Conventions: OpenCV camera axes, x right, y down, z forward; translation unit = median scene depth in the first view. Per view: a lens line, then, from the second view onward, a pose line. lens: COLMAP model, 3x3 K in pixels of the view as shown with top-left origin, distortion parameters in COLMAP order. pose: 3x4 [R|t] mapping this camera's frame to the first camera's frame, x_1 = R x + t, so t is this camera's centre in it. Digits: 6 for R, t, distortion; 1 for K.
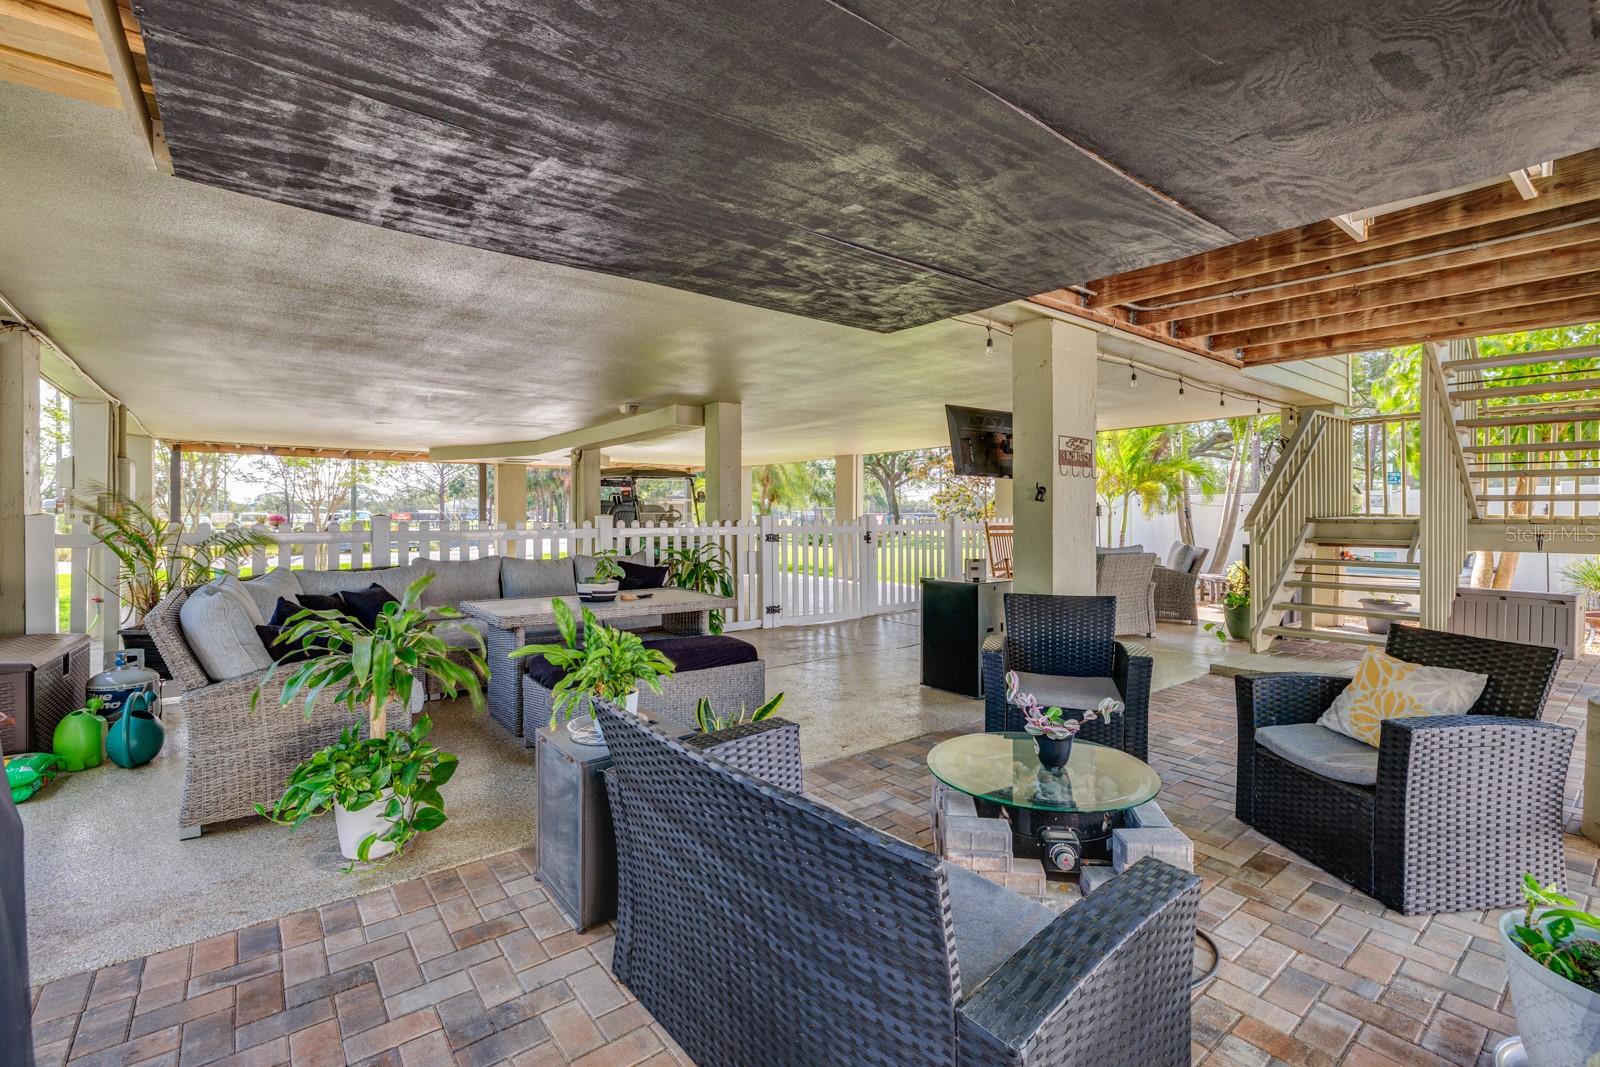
lens RADIAL K [[716.2, 0, 800.3], [0, 716.2, 521.8], [0, 0, 1]] dist [-0.000333, -0.000019]
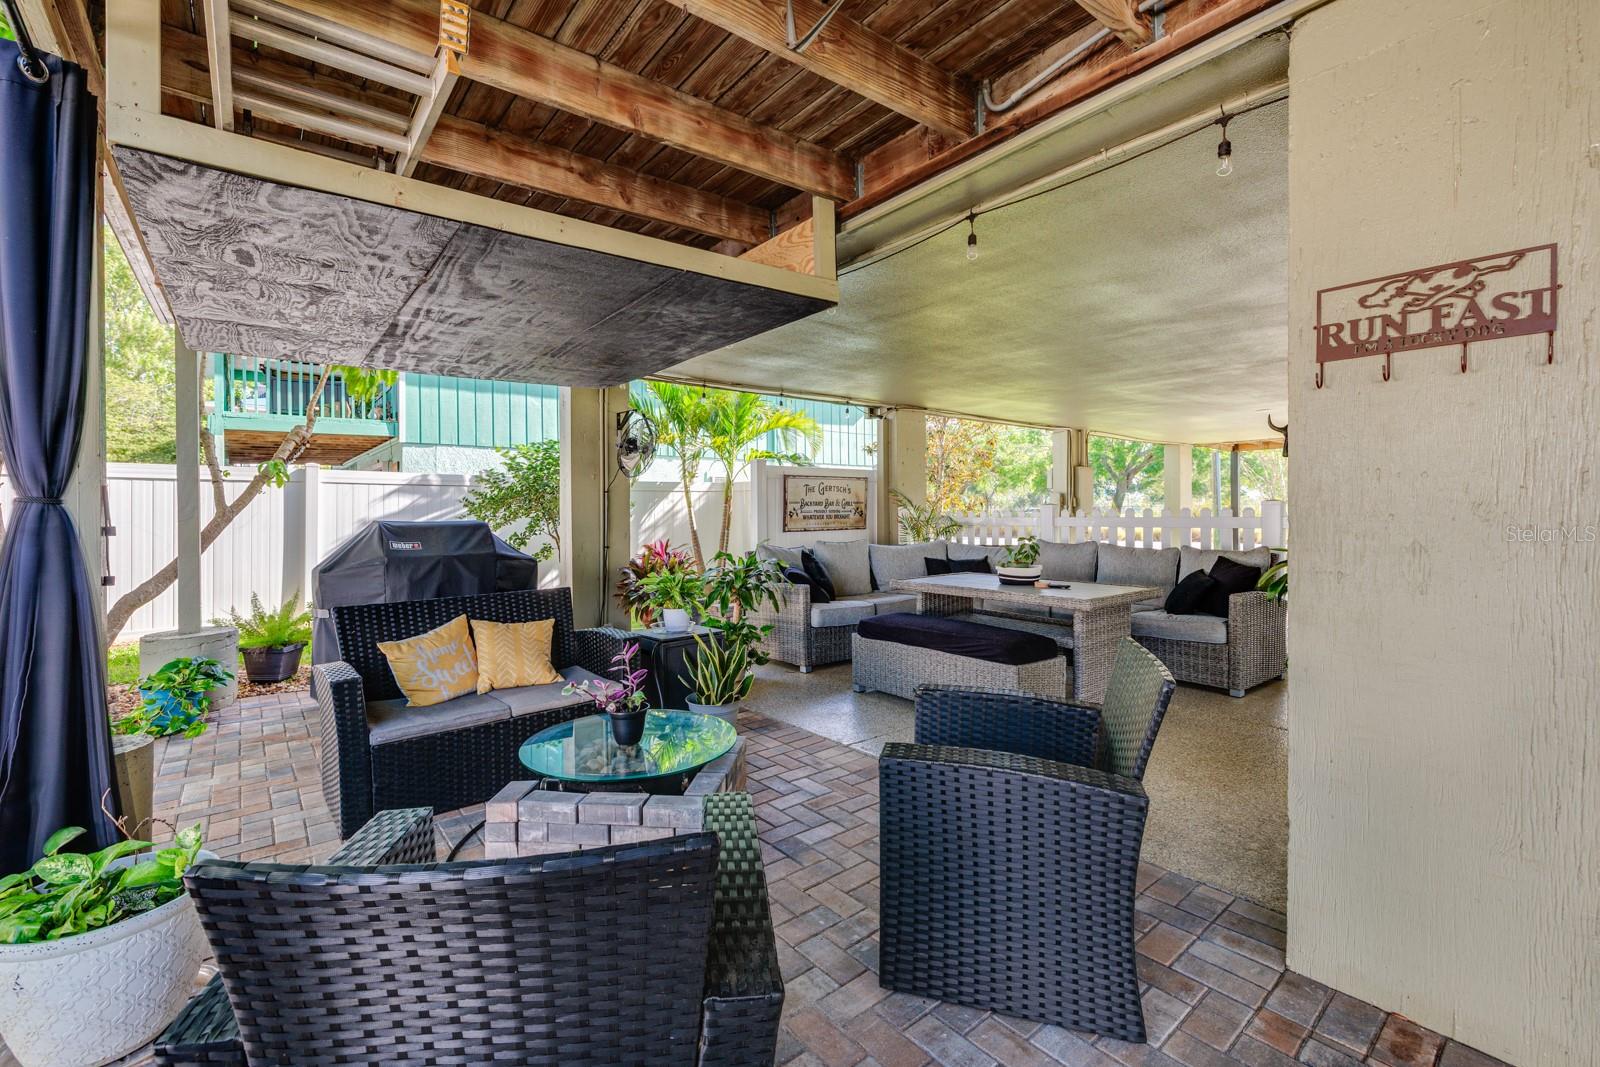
lens RADIAL K [[677.2, 0, 799.8], [0, 677.2, 518.2], [0, 0, 1]] dist [-0.000491, 0.000050]
pose [[0.012014, 0.005041, -0.999915, 0.694322], [0.008221, 0.999953, 0.005140, 0.004414], [0.999894, -0.008282, 0.011972, 0.647409]]
